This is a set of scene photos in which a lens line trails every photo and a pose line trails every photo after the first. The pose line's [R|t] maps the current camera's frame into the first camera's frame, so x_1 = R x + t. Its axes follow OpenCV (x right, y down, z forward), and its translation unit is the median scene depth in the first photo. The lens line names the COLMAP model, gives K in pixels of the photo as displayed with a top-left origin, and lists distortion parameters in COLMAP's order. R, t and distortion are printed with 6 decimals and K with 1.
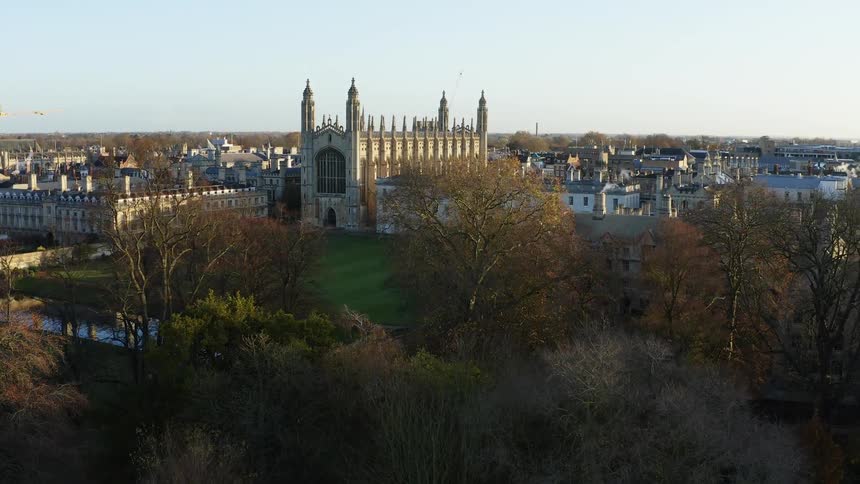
lens RADIAL K [[952.6, 0, 425.9], [0, 952.6, 241.2], [0, 0, 1]] dist [-0.181925, 0.000000]
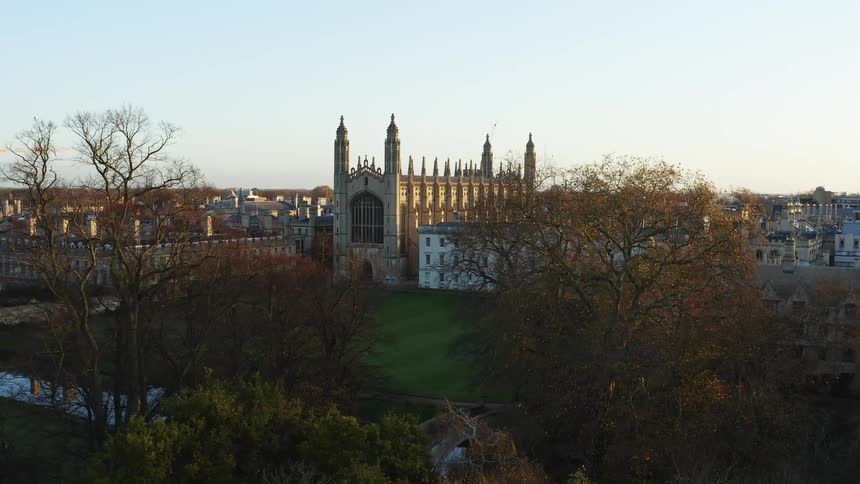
lens RADIAL K [[952.6, 0, 429.7], [0, 952.6, 242.9], [0, 0, 1]] dist [-0.181925, 0.000000]
pose [[0.999743, 0.003166, -0.022437, -0.020897], [-0.004497, 0.998218, -0.059507, 0.002224], [0.022209, 0.059593, 0.997976, 0.109238]]
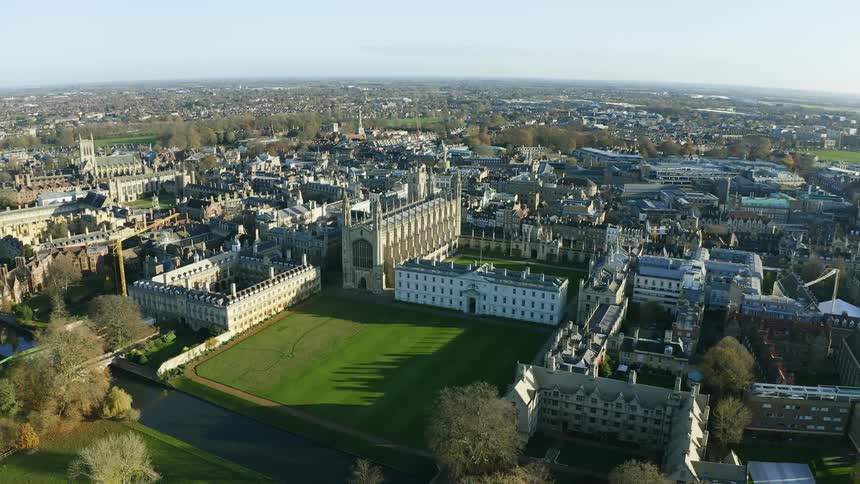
lens RADIAL K [[676.0, 0, 425.1], [0, 676.0, 244.9], [0, 0, 1]] dist [-0.182160, 0.003617]
pose [[0.998964, -0.010316, 0.044330, -0.048306], [0.004250, 0.990863, 0.134805, -0.230902], [-0.045316, -0.134477, 0.989880, -0.059525]]
